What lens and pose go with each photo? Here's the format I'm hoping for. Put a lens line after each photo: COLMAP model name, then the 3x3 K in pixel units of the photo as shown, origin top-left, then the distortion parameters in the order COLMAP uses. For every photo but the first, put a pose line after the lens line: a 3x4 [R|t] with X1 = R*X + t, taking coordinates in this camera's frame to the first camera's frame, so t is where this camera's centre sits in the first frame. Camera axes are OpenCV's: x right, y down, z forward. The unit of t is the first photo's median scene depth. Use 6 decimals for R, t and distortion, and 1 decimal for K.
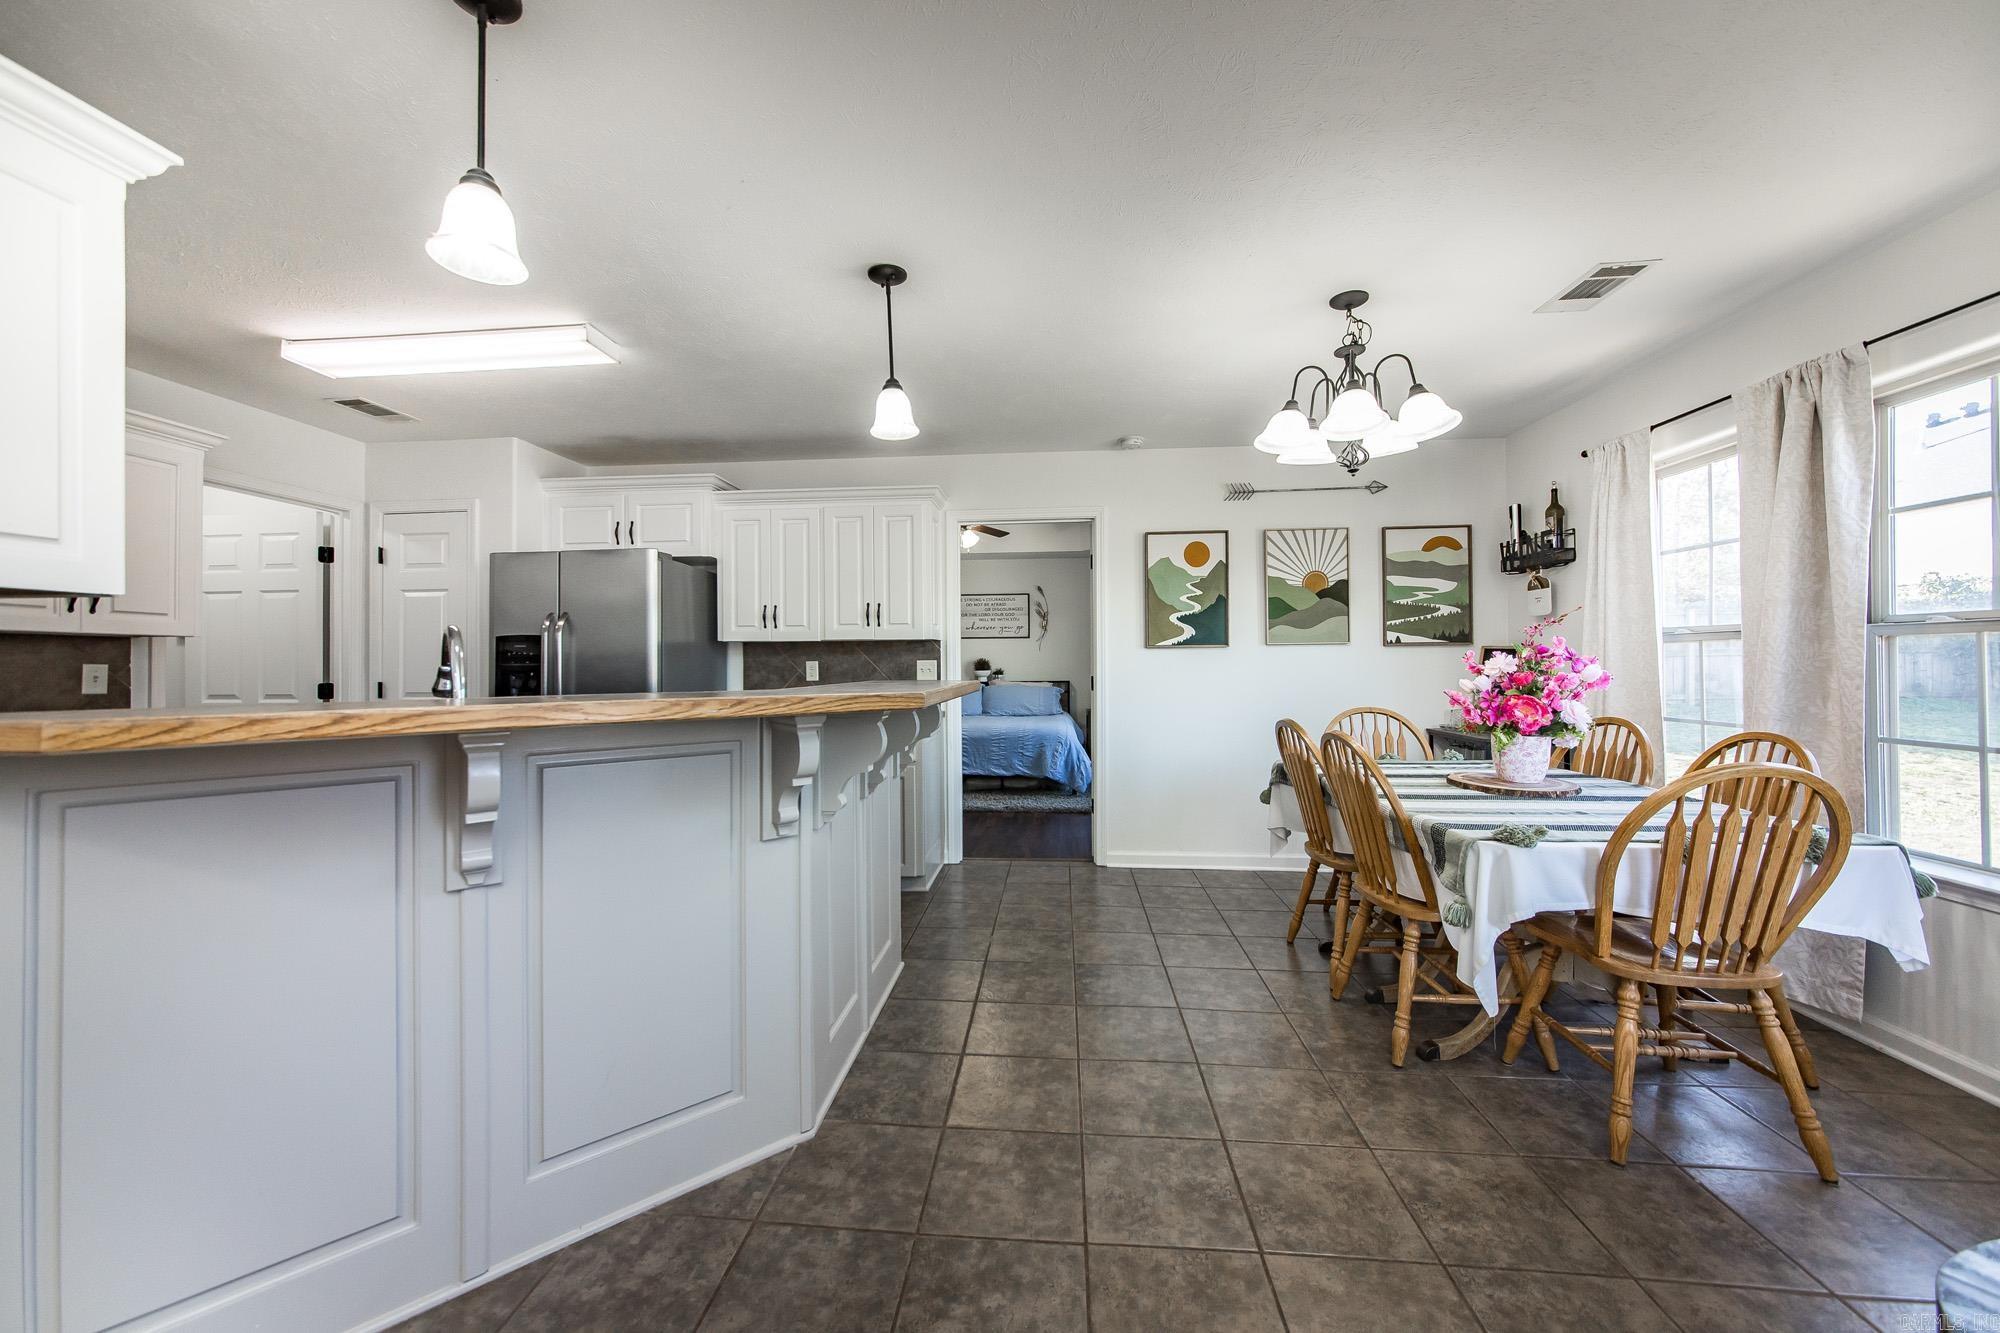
lens RADIAL K [[733.3, 0, 993.9], [0, 733.3, 655.9], [0, 0, 1]] dist [-0.007985, 0.000099]
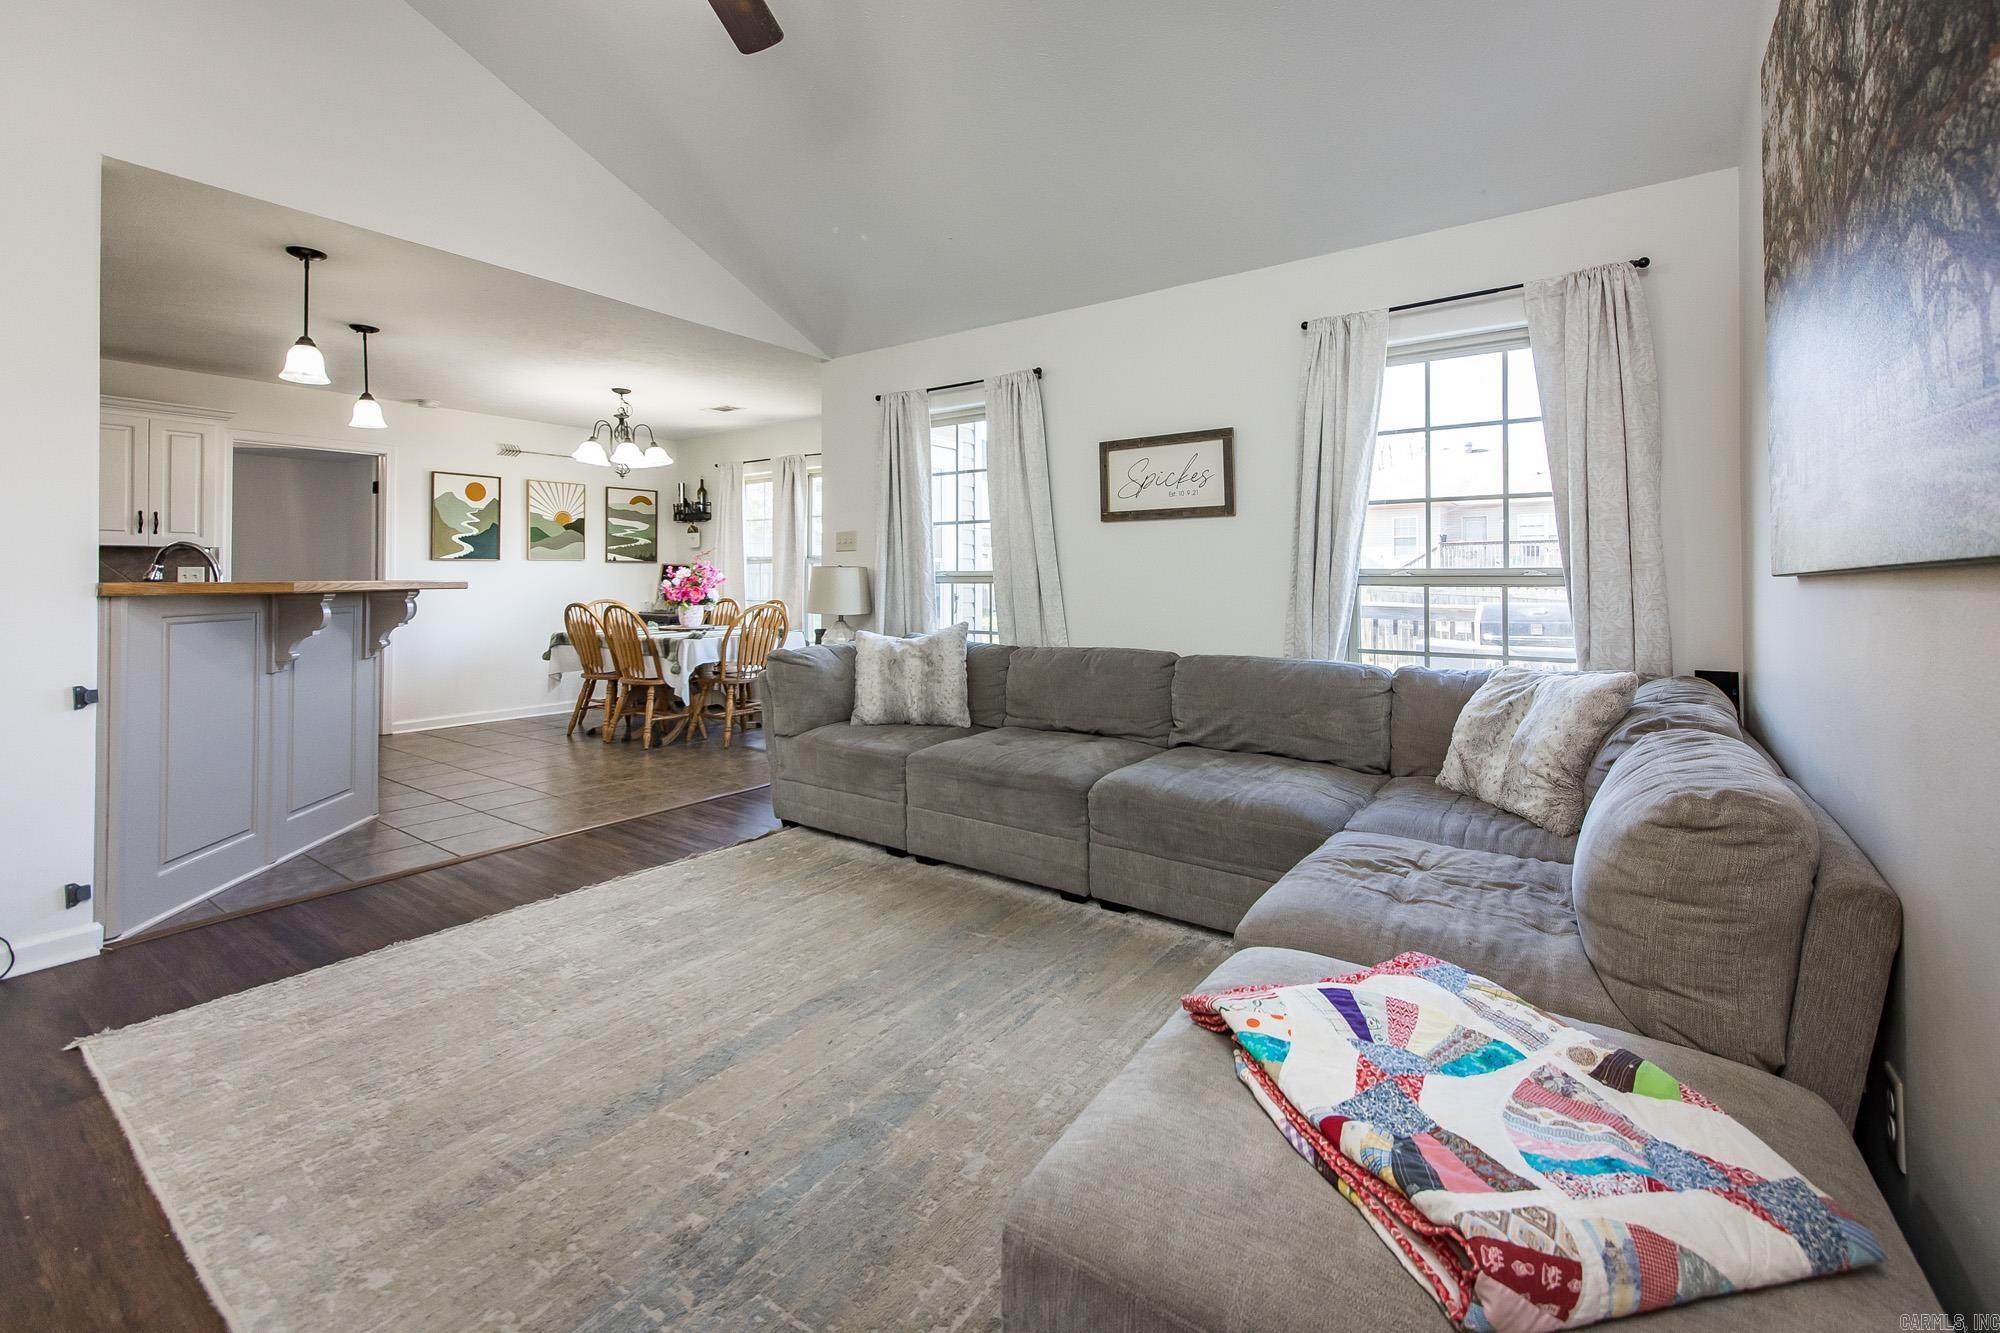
lens RADIAL K [[836.4, 0, 1039.4], [0, 836.4, 568.2], [0, 0, 1]] dist [0.001213, 0.000379]
pose [[0.485816, 0.014592, 0.873939, -0.602128], [-0.010361, 0.999887, -0.010935, 0.008925], [-0.873999, -0.003743, 0.485912, -0.704474]]
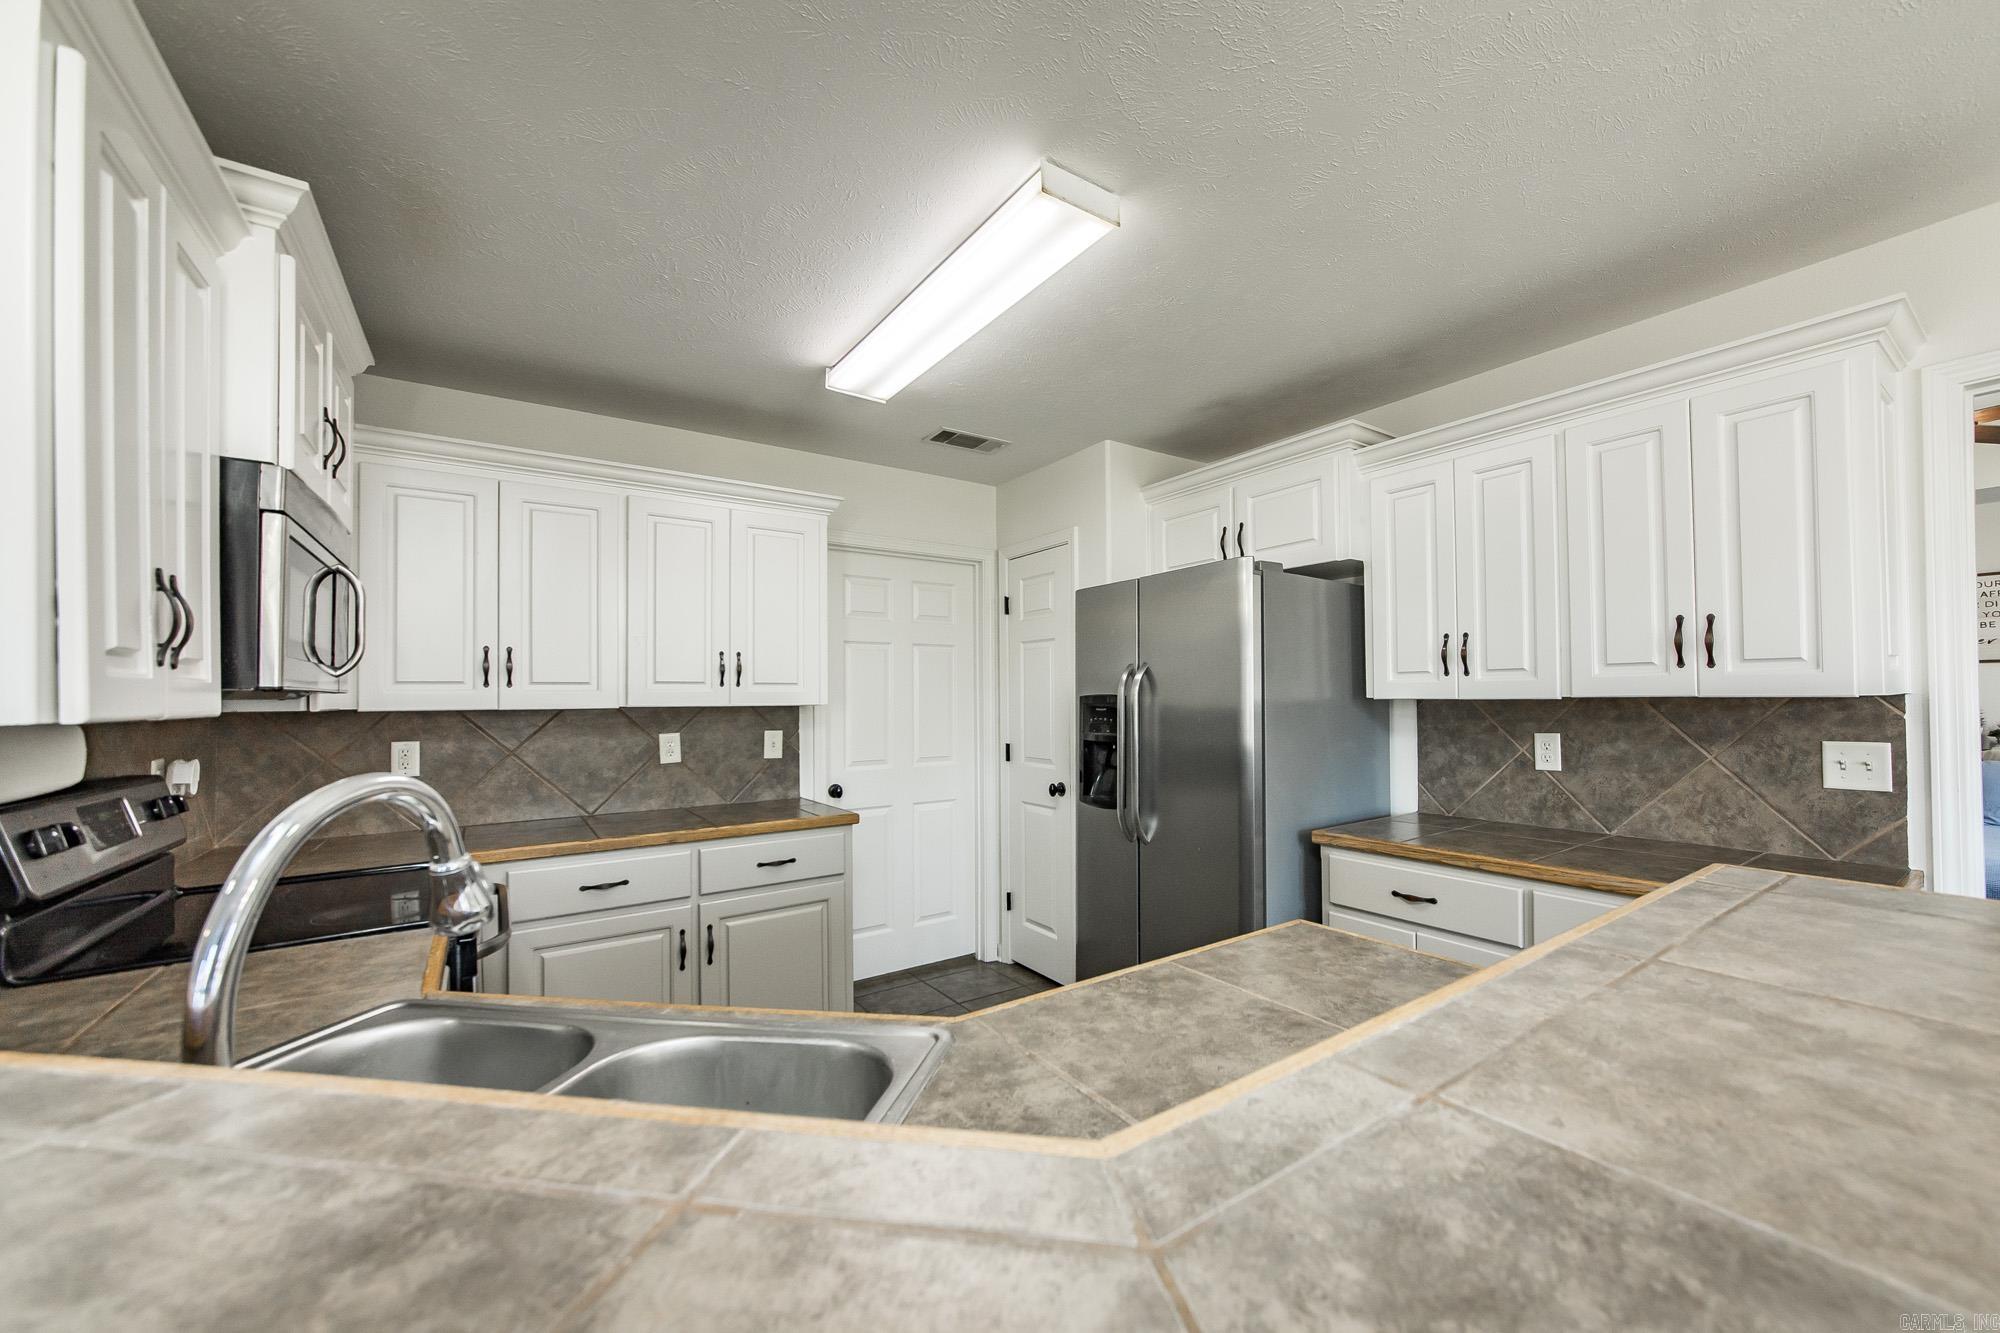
lens RADIAL K [[770.7, 0, 1062.1], [0, 770.7, 690.7], [0, 0, 1]] dist [-0.008882, 0.000023]
pose [[0.665079, -0.005800, -0.746750, -0.073632], [0.013970, 0.999891, 0.004676, -0.034646], [0.746642, -0.013542, 0.665088, 0.408442]]
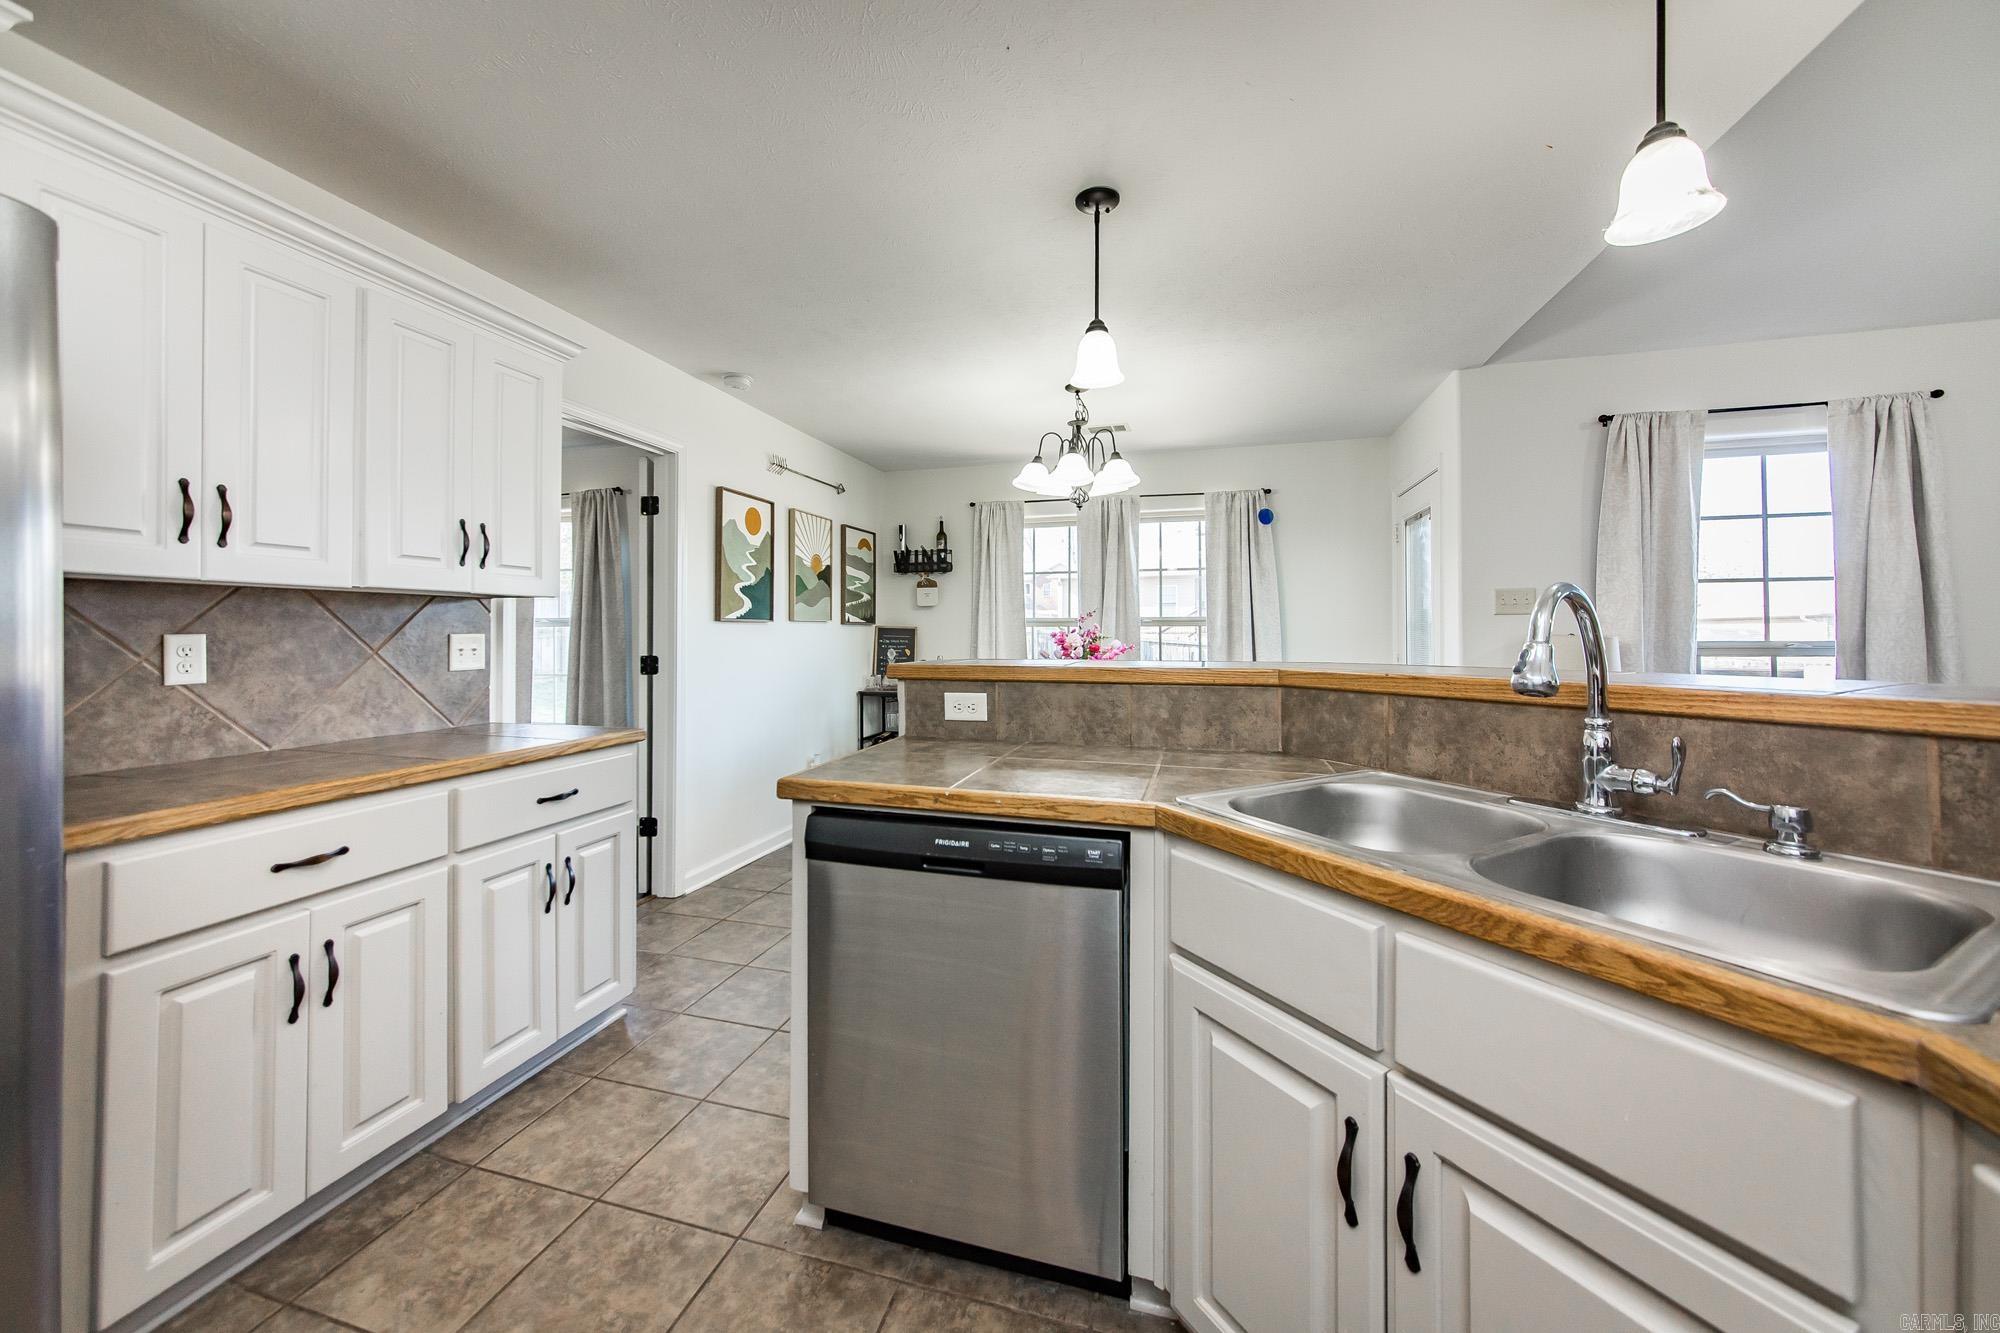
lens RADIAL K [[733.8, 0, 977.1], [0, 733.8, 632.1], [0, 0, 1]] dist [-0.000590, -0.000012]
pose [[0.207064, 0.008665, 0.978289, -0.609832], [-0.010578, 0.999922, -0.006618, 0.004984], [-0.978270, -0.008978, 0.207139, 0.561080]]
